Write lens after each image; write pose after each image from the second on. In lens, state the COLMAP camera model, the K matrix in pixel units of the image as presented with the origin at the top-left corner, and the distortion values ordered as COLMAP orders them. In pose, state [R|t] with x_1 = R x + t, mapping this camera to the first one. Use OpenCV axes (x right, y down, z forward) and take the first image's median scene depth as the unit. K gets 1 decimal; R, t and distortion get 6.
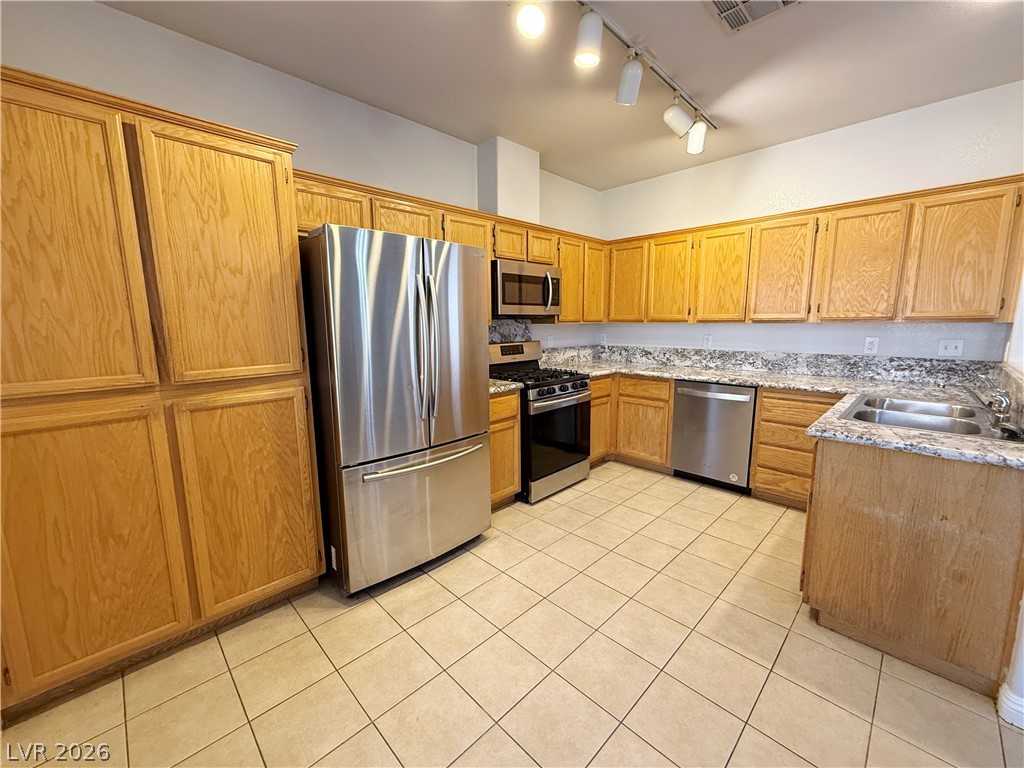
lens RADIAL K [[408.7, 0, 512.7], [0, 408.7, 385.4], [0, 0, 1]] dist [-0.000030, 0.000206]
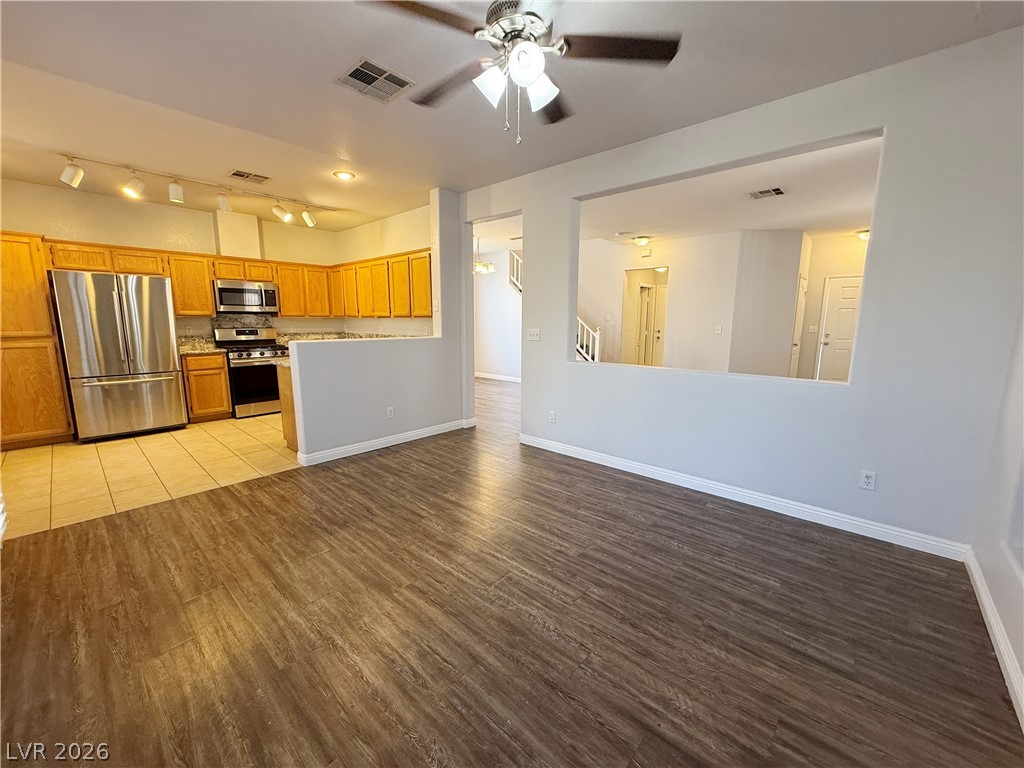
lens RADIAL K [[404.1, 0, 510.2], [0, 404.1, 384.7], [0, 0, 1]] dist [0.000065, 0.000142]
pose [[0.998588, 0.004095, 0.052967, 1.121327], [-0.004316, 0.999982, 0.004065, 0.130012], [-0.052950, -0.004288, 0.998588, -0.797029]]
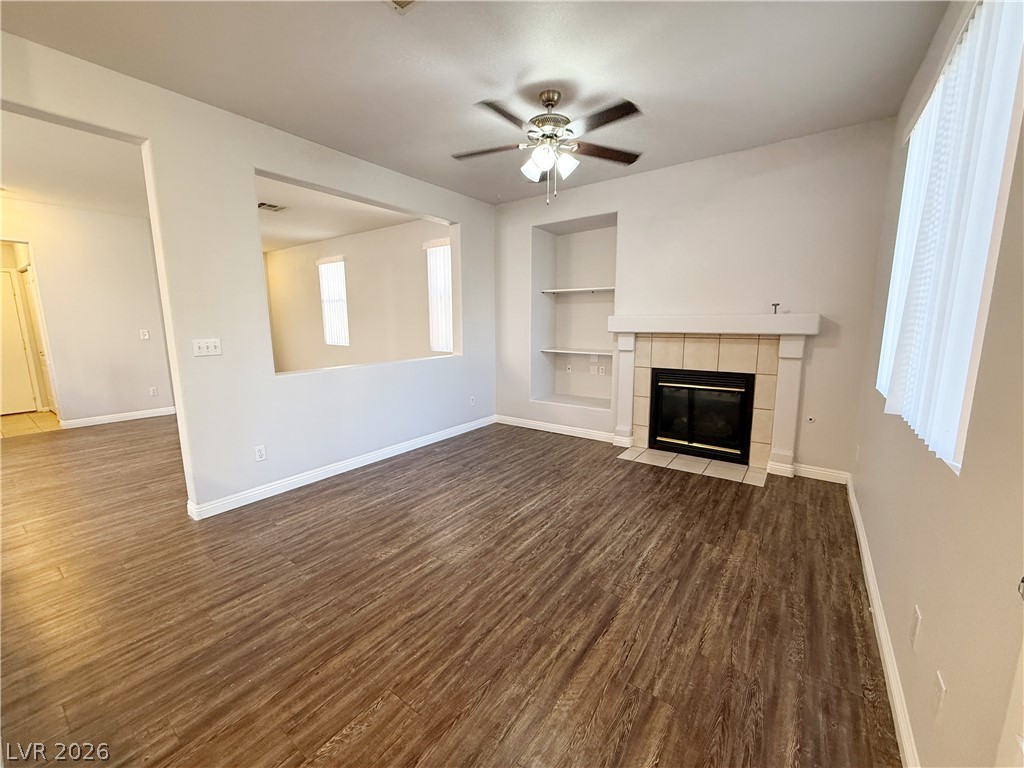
lens RADIAL K [[408.8, 0, 507.5], [0, 408.8, 384.0], [0, 0, 1]] dist [-0.000860, 0.000036]
pose [[-0.149181, -0.144332, 0.978220, 0.288994], [0.161093, 0.972525, 0.168059, 0.005187], [-0.975599, 0.182655, -0.121831, 0.015637]]
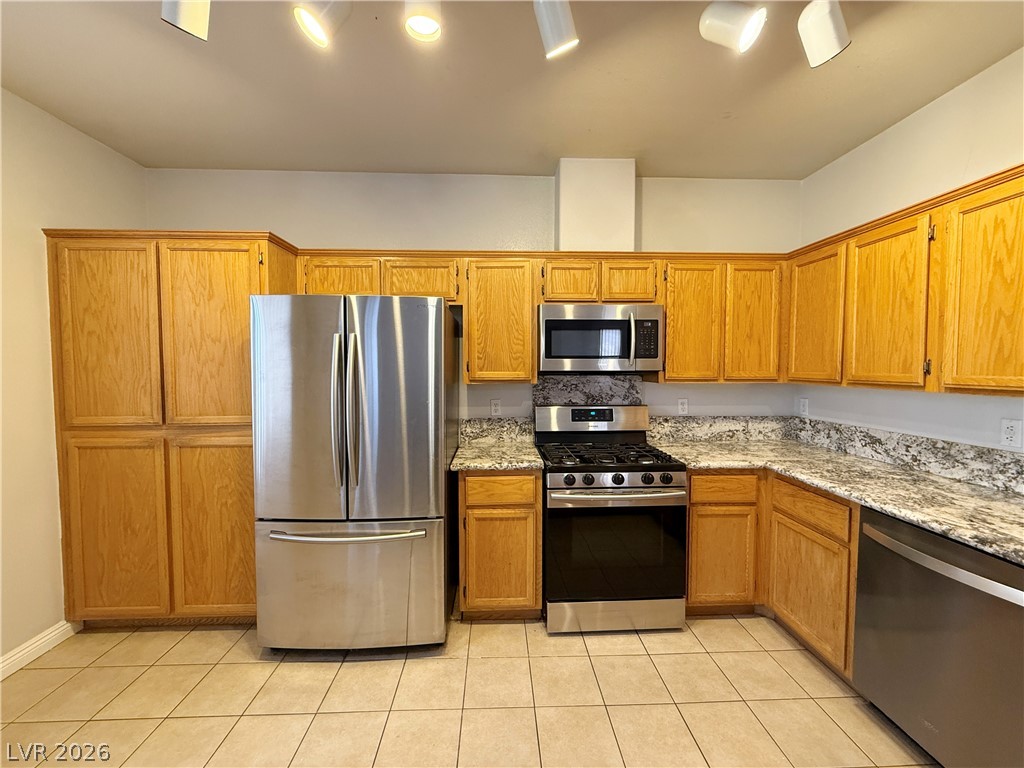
lens RADIAL K [[408.7, 0, 512.7], [0, 408.7, 385.4], [0, 0, 1]] dist [-0.000030, 0.000206]
pose [[0.739643, 0.039076, -0.671864, 0.459811], [-0.110951, 0.991733, -0.064464, -0.087180], [0.663790, 0.122225, 0.737864, 0.374571]]
